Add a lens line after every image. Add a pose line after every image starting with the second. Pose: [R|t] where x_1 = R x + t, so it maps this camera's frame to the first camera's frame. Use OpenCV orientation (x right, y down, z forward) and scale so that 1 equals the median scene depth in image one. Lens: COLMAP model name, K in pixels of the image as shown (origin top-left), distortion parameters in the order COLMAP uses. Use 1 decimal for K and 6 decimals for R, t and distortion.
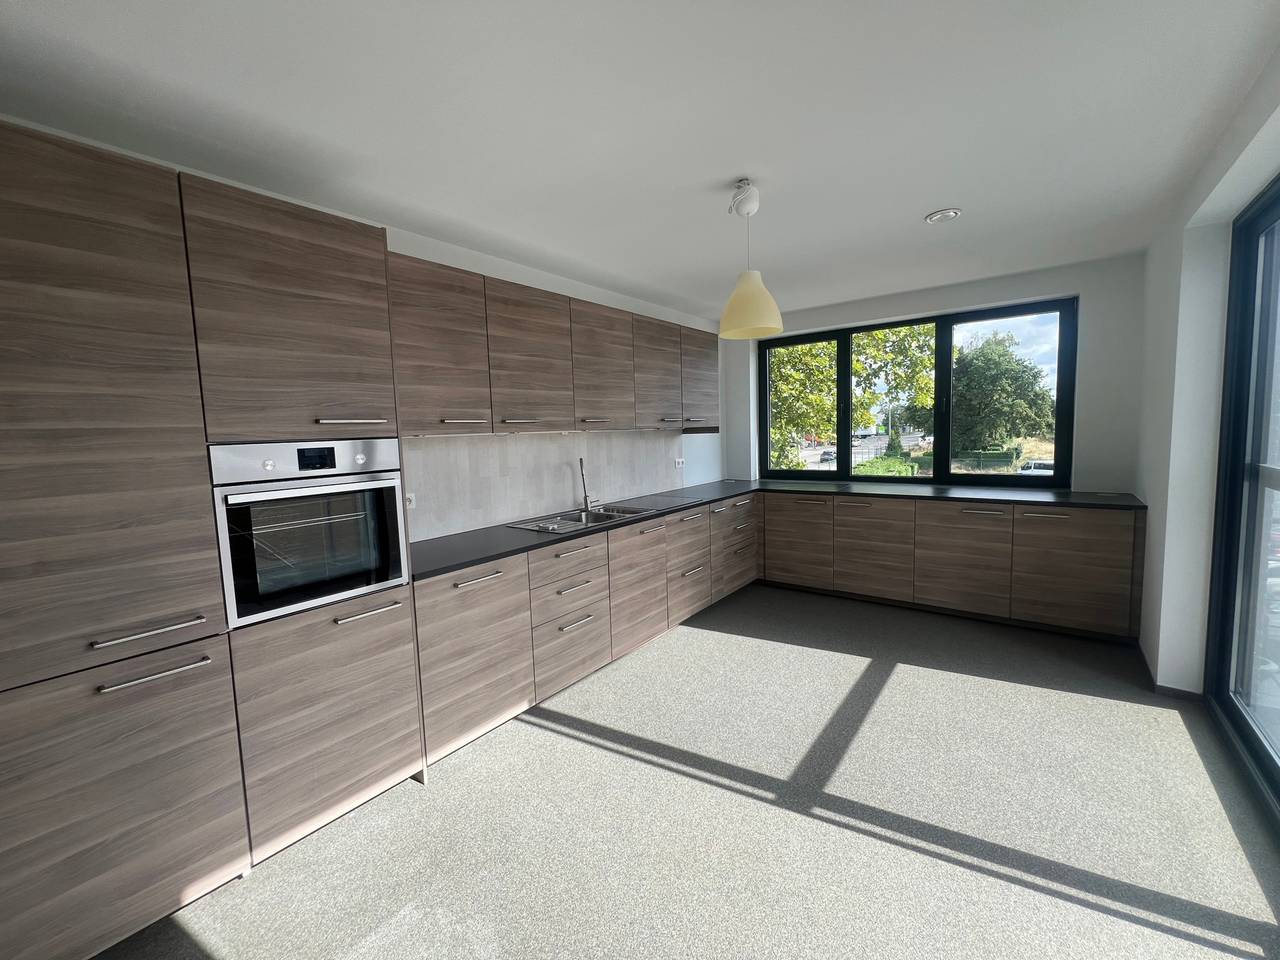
lens RADIAL K [[515.6, 0, 640.9], [0, 515.6, 476.9], [0, 0, 1]] dist [-0.001026, 0.000814]
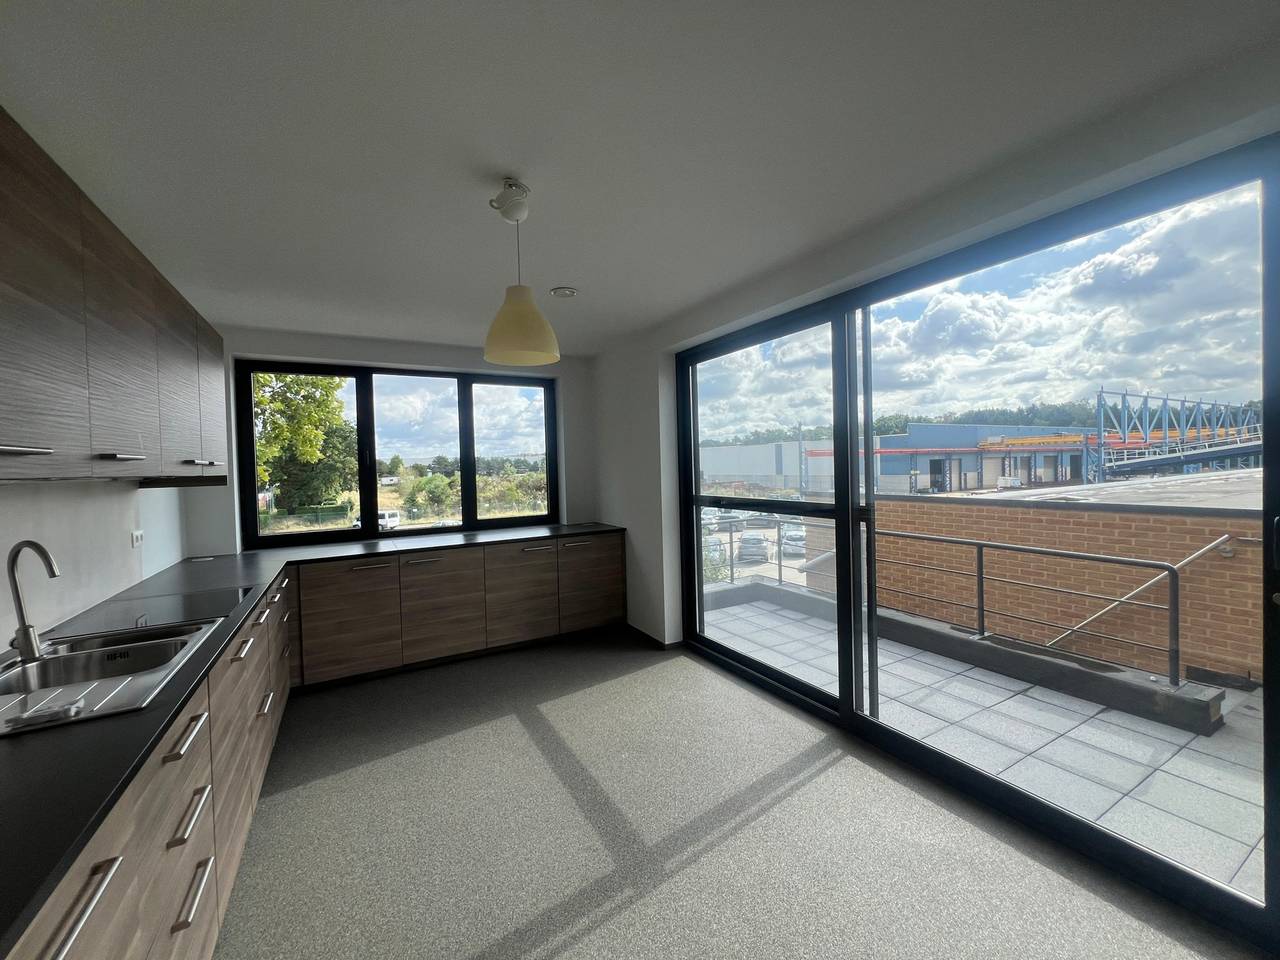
lens RADIAL K [[512.5, 0, 640.1], [0, 512.5, 472.0], [0, 0, 1]] dist [-0.000490, 0.000127]
pose [[0.390676, 0.011118, 0.920461, -0.258306], [0.096889, 0.993876, -0.053128, -0.015457], [-0.915415, 0.109938, 0.387207, 0.275582]]
